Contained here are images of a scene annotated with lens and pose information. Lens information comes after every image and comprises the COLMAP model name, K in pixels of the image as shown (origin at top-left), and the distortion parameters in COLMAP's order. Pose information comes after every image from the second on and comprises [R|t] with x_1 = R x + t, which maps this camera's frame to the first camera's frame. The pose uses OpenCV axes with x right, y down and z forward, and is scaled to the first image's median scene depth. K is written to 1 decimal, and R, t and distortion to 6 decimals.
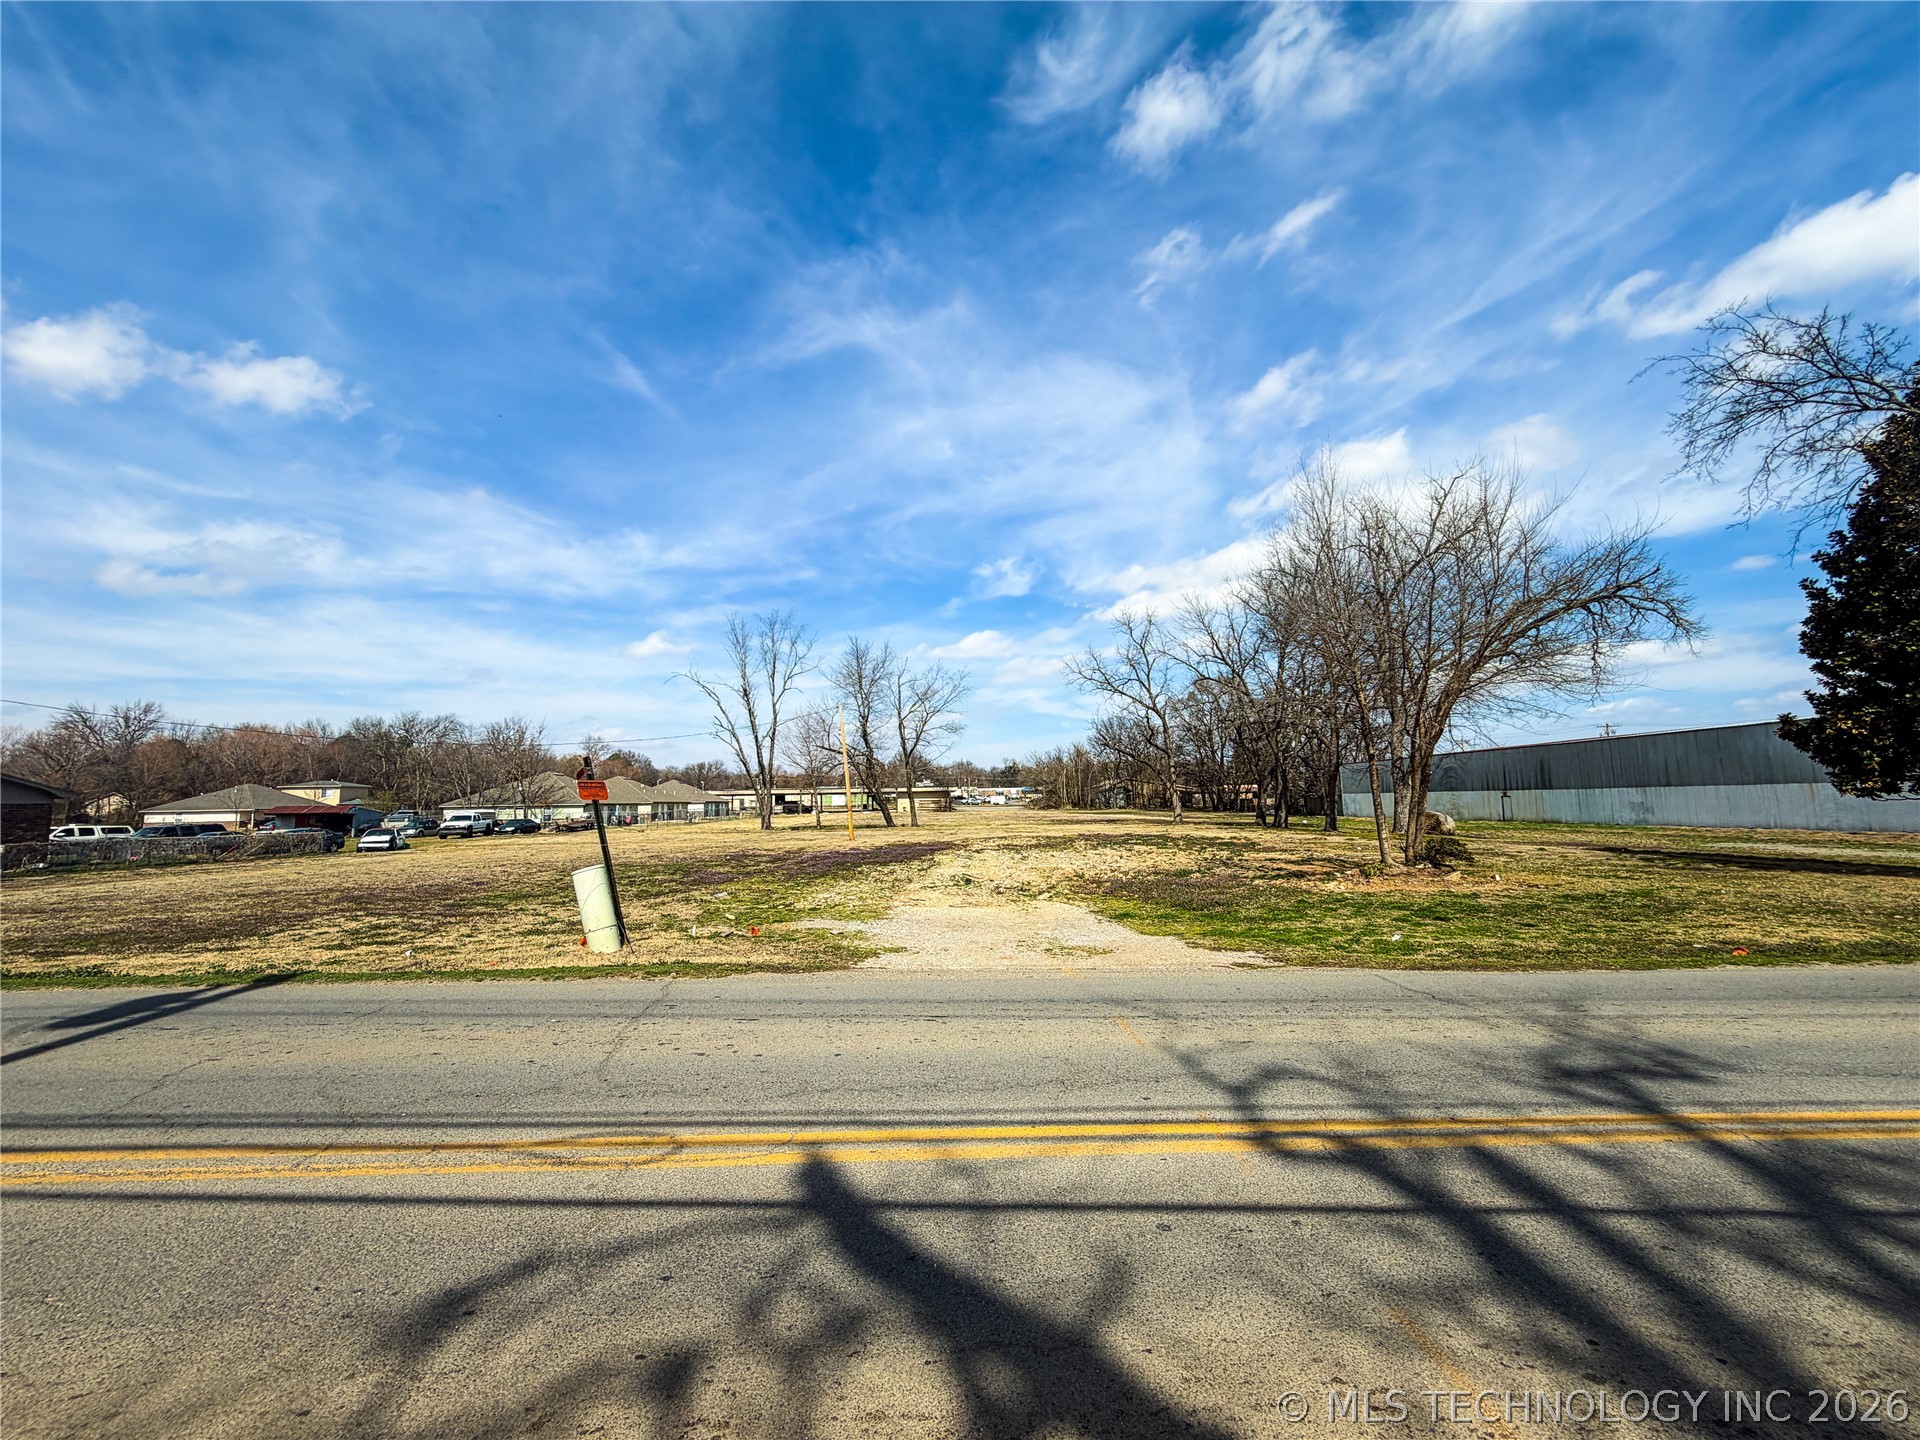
lens RADIAL K [[766.3, 0, 952.3], [0, 766.3, 717.7], [0, 0, 1]] dist [0.001811, -0.000660]
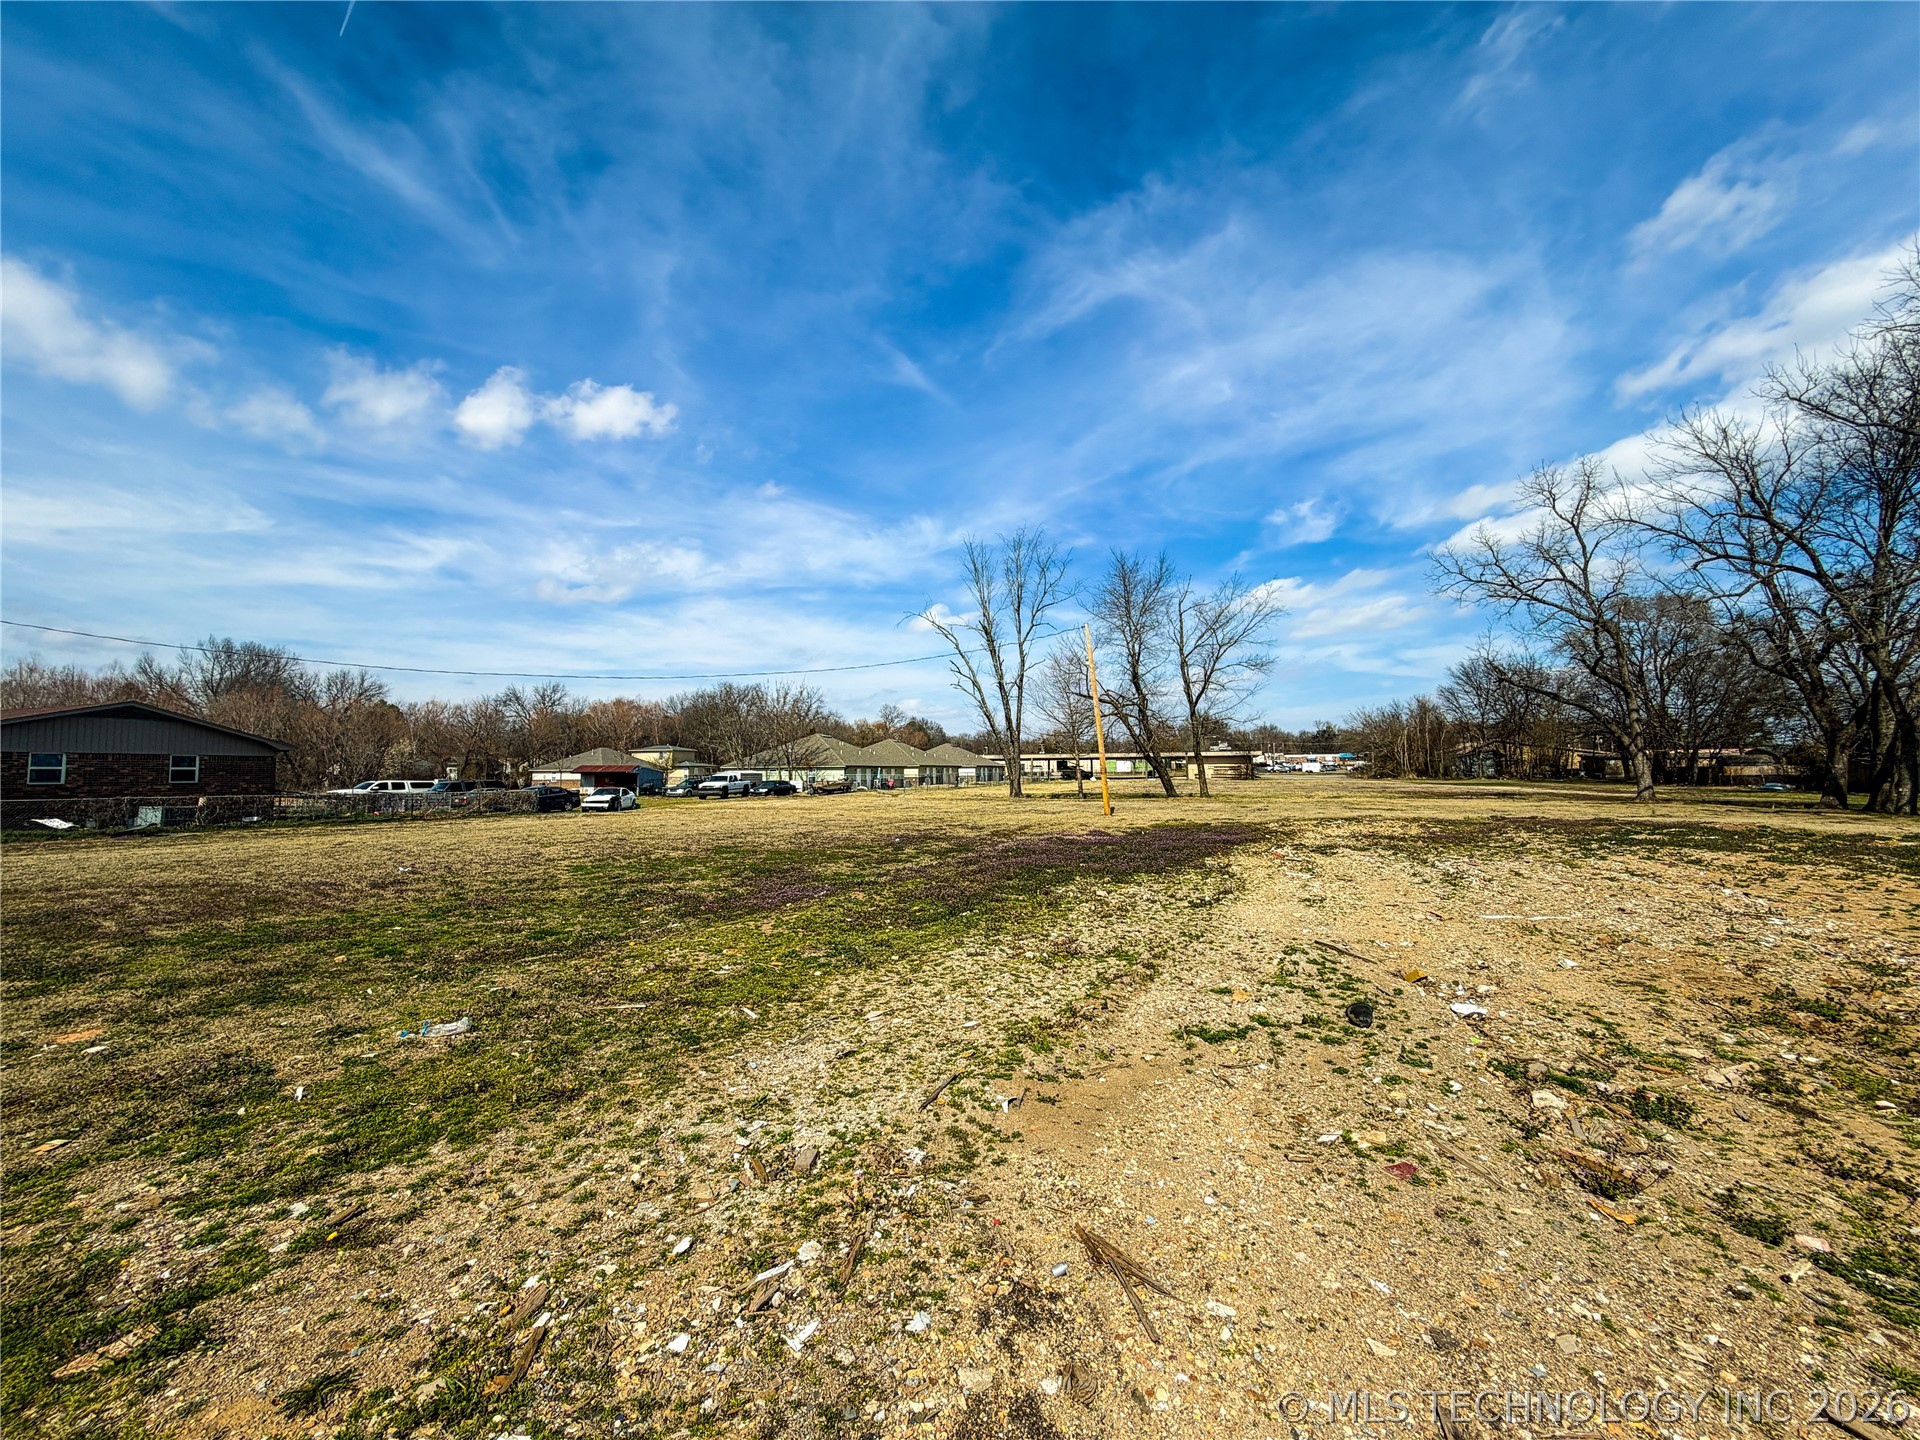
lens RADIAL K [[764.5, 0, 938.4], [0, 764.5, 665.7], [0, 0, 1]] dist [0.005592, 0.000388]
pose [[0.926453, -0.043053, -0.373939, -0.004346], [0.033855, 0.998942, -0.031135, 0.023077], [0.374884, 0.016185, 0.926930, 0.171137]]
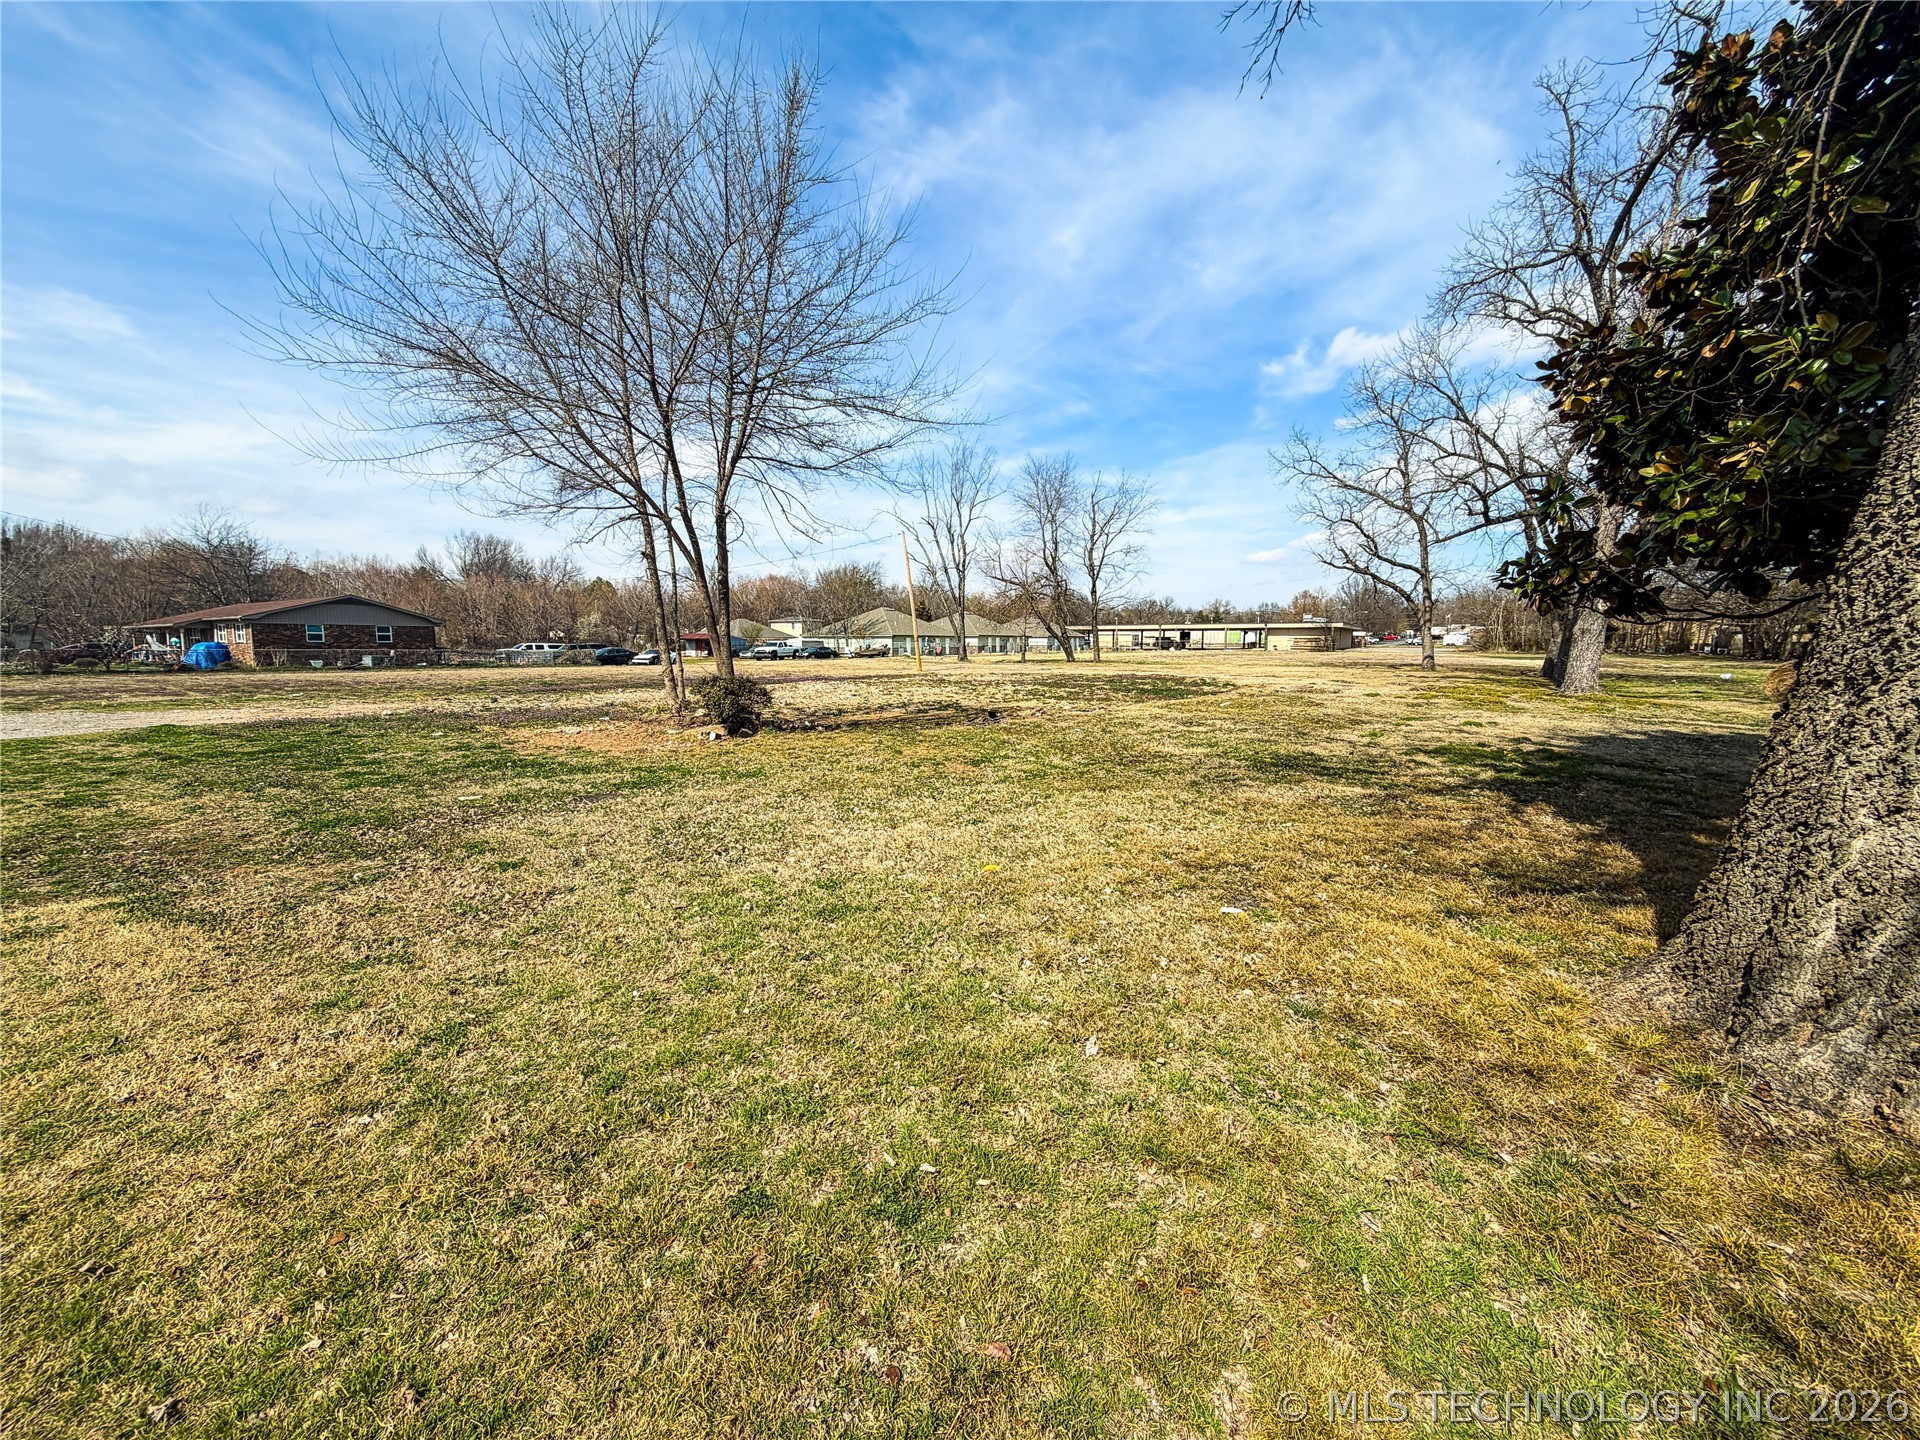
lens RADIAL K [[771.8, 0, 954.5], [0, 771.8, 725.8], [0, 0, 1]] dist [0.001933, 0.000535]
pose [[0.808281, 0.079868, -0.583355, 0.311278], [0.049822, 0.977927, 0.202921, 0.017436], [0.586685, -0.193081, 0.786460, 0.139733]]
